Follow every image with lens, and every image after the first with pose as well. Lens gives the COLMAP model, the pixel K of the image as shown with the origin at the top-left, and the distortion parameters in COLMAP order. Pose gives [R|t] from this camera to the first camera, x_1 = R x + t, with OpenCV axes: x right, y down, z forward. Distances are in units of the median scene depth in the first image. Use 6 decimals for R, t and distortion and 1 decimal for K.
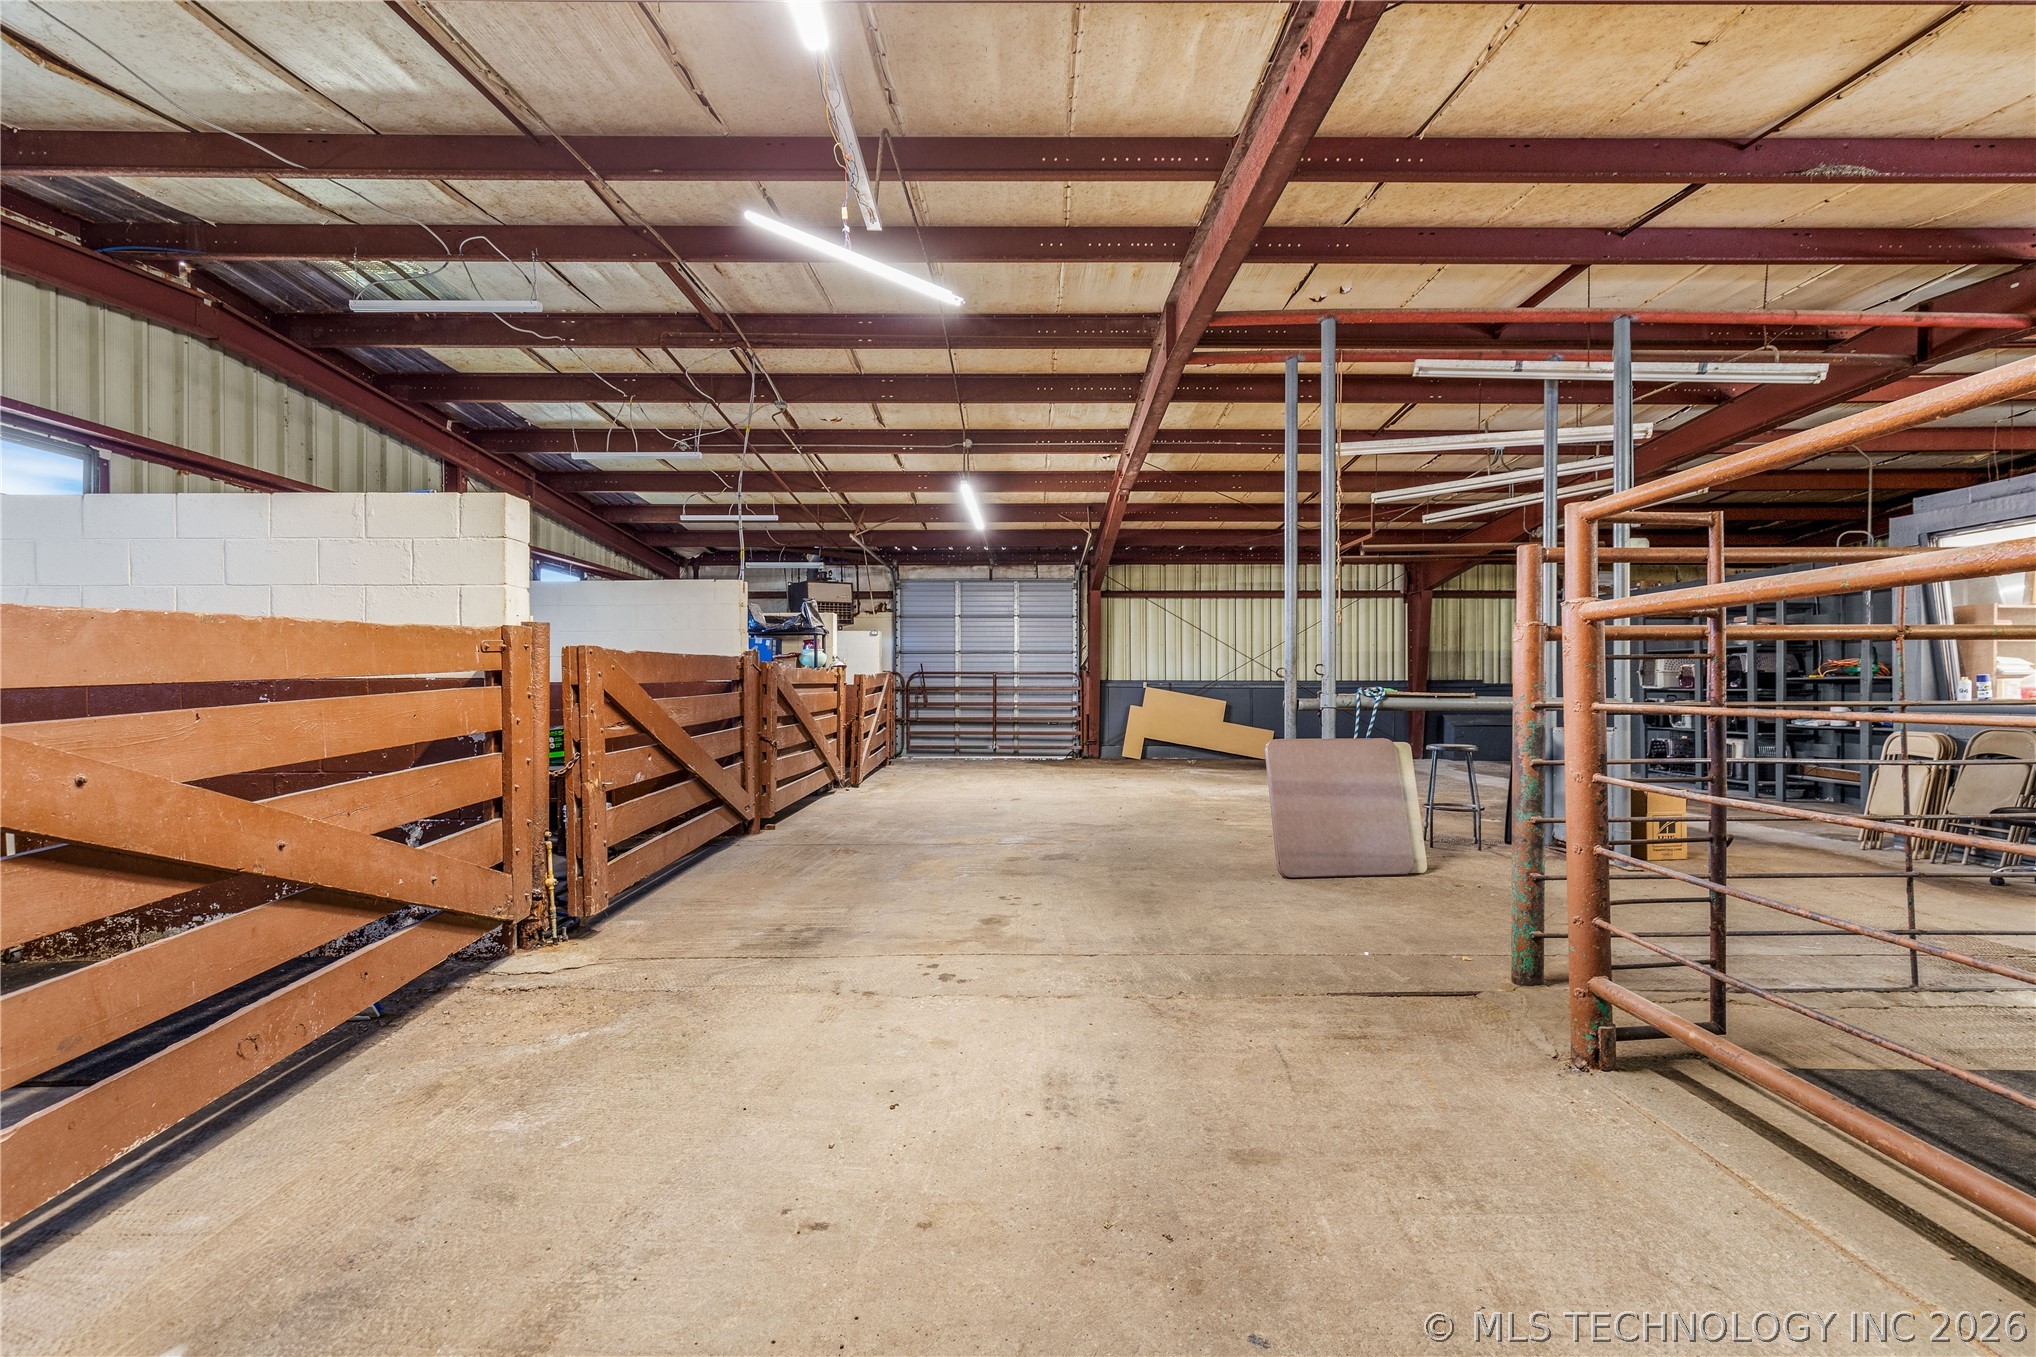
lens RADIAL K [[932.4, 0, 1022.5], [0, 932.4, 681.6], [0, 0, 1]] dist [0.000723, 0.000444]
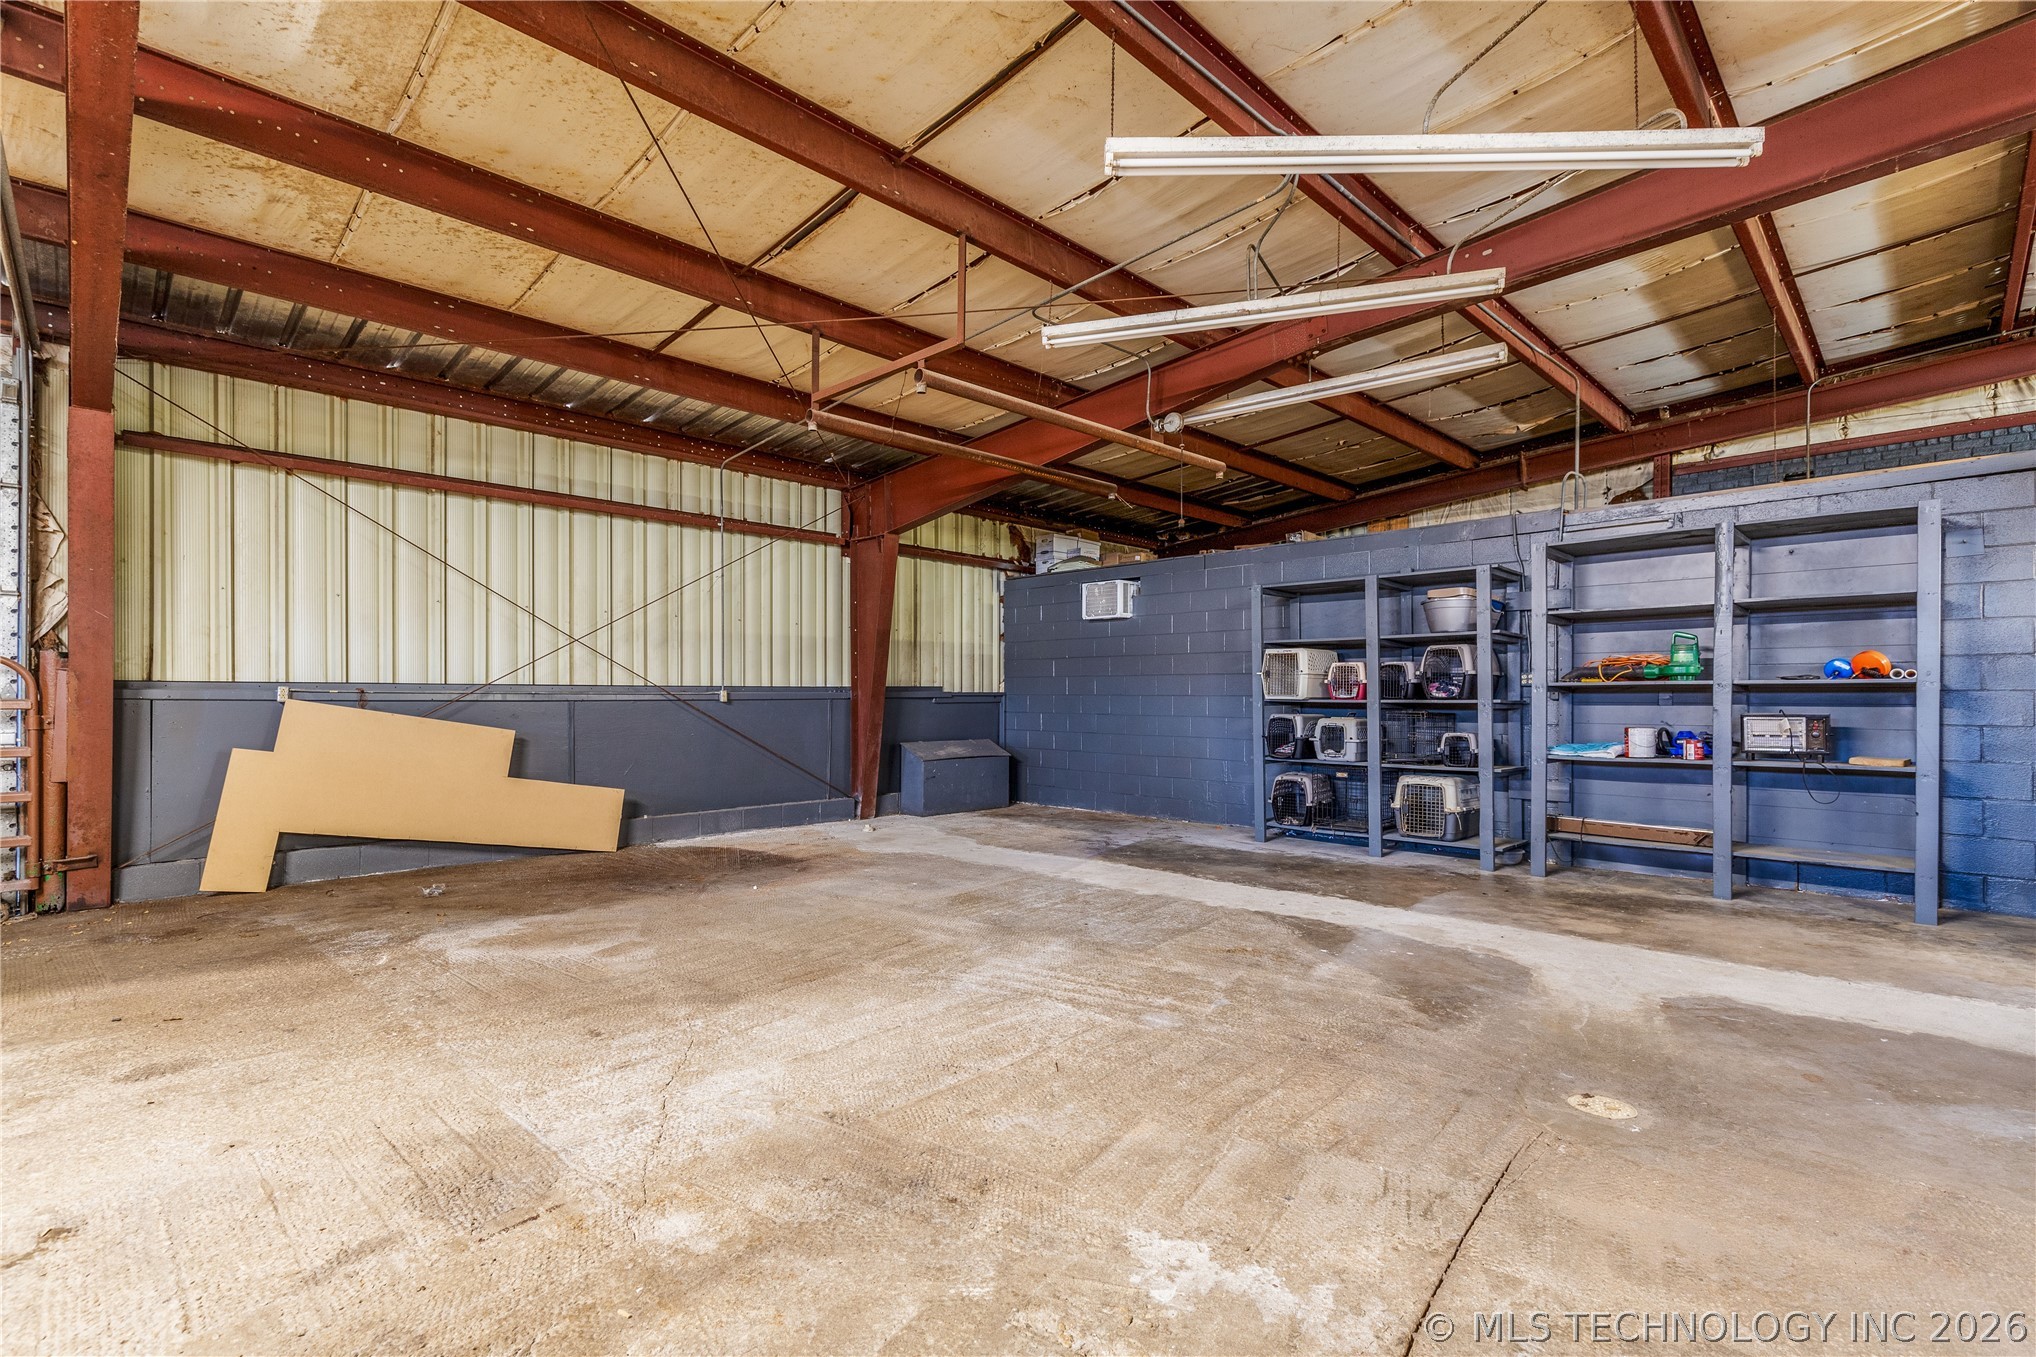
lens RADIAL K [[932.4, 0, 1033.1], [0, 932.4, 691.2], [0, 0, 1]] dist [0.000723, 0.000444]
pose [[0.705230, 0.003058, 0.708972, 0.076715], [0.000589, 0.999988, -0.004900, 0.004520], [-0.708978, 0.003873, 0.705220, 0.506727]]
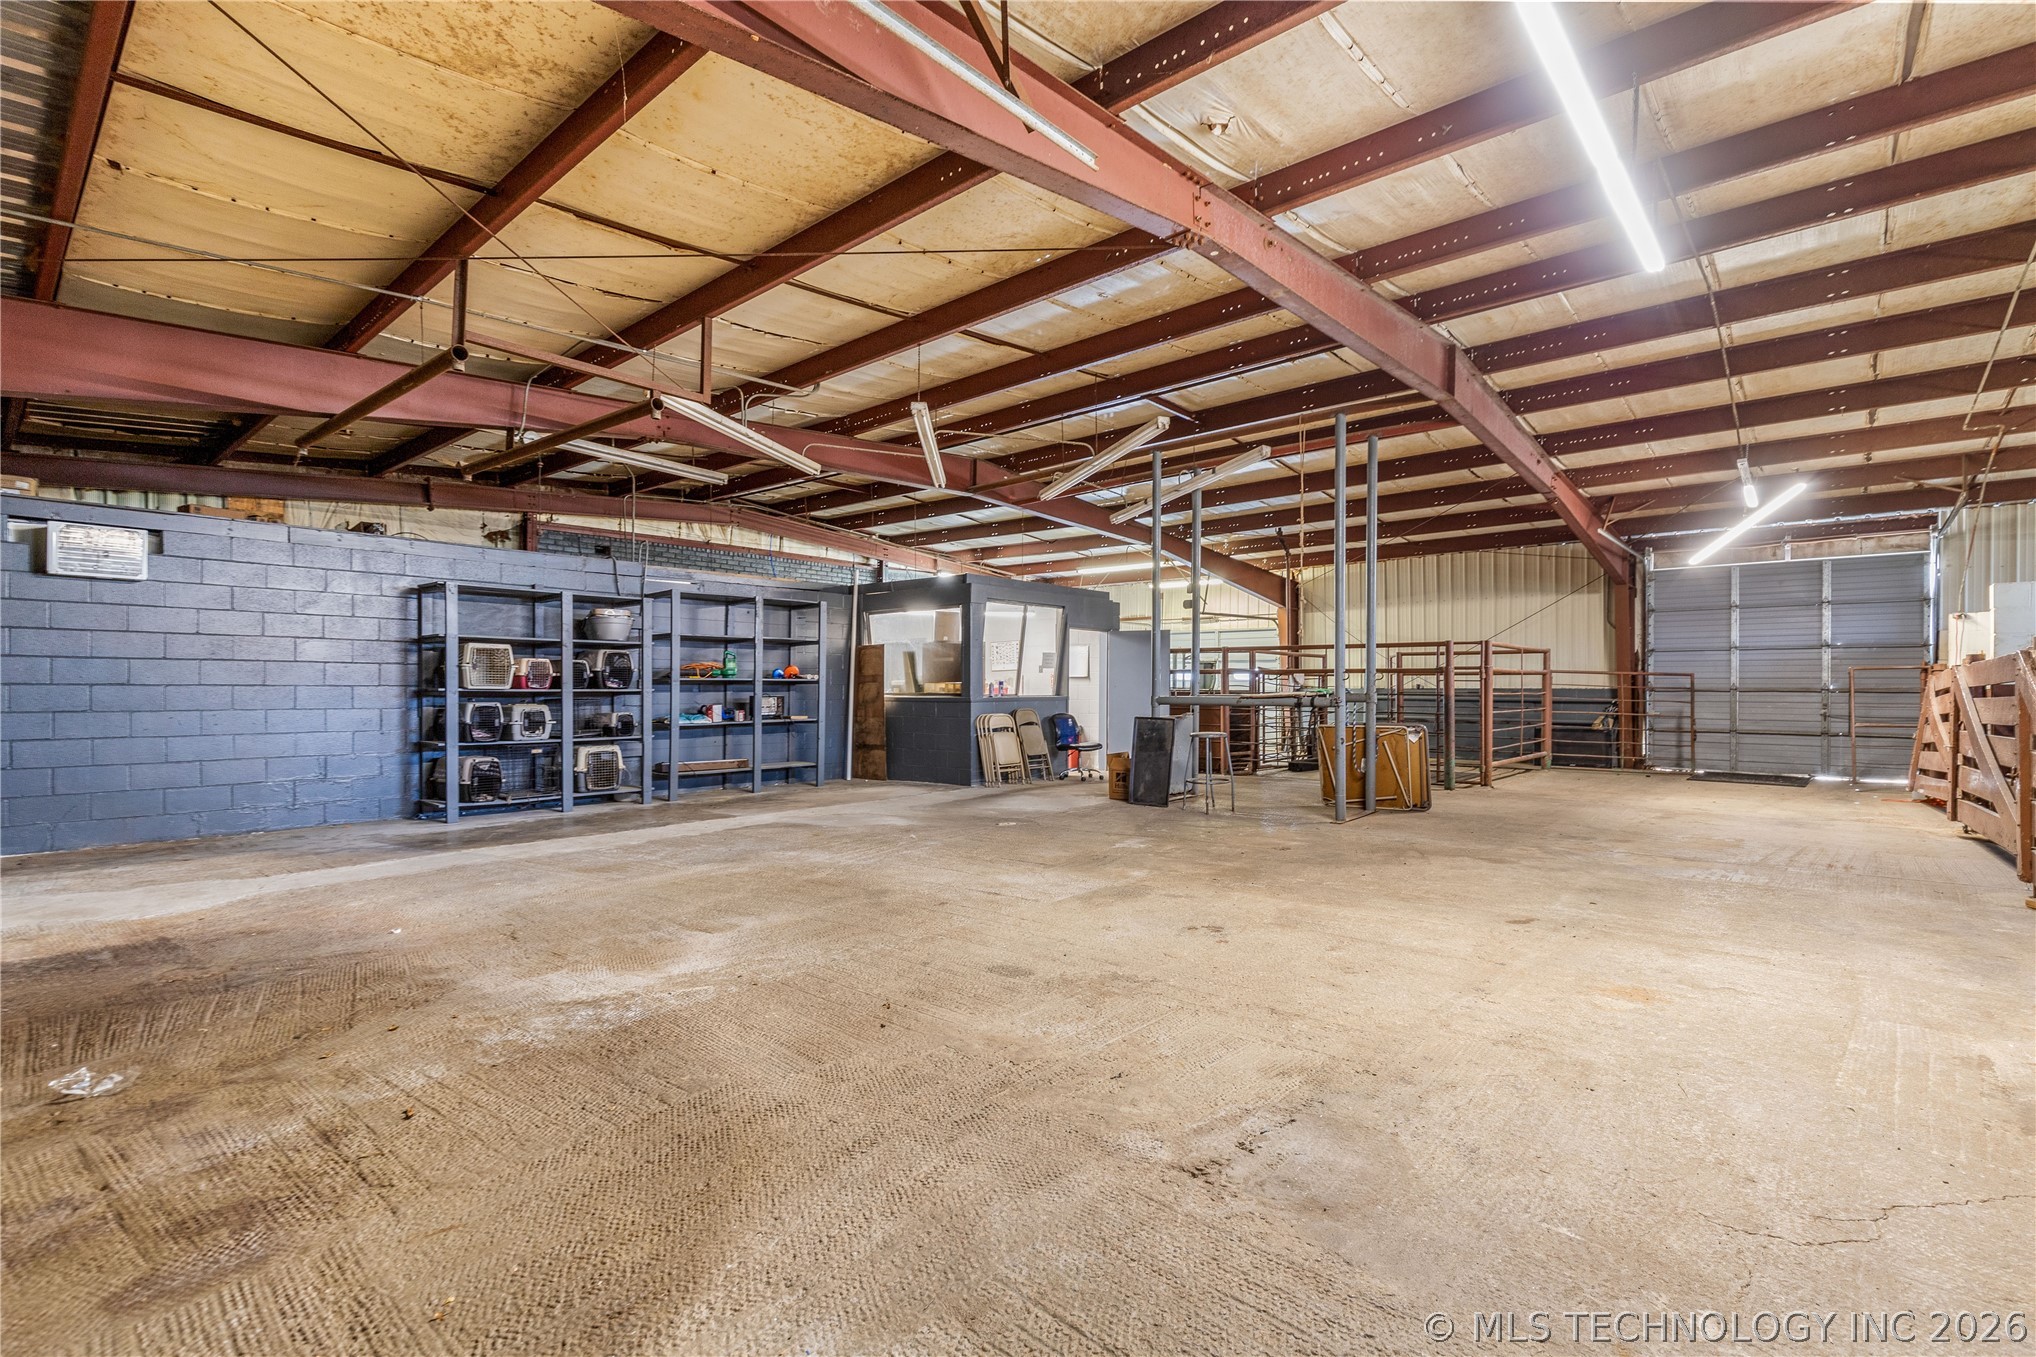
lens RADIAL K [[932.4, 0, 1017.7], [0, 932.4, 689.6], [0, 0, 1]] dist [0.000723, 0.000444]
pose [[-0.742777, -0.001914, 0.669536, -0.076328], [-0.000210, 0.999997, 0.002625, 0.004995], [-0.669539, 0.001809, -0.742775, 0.936937]]
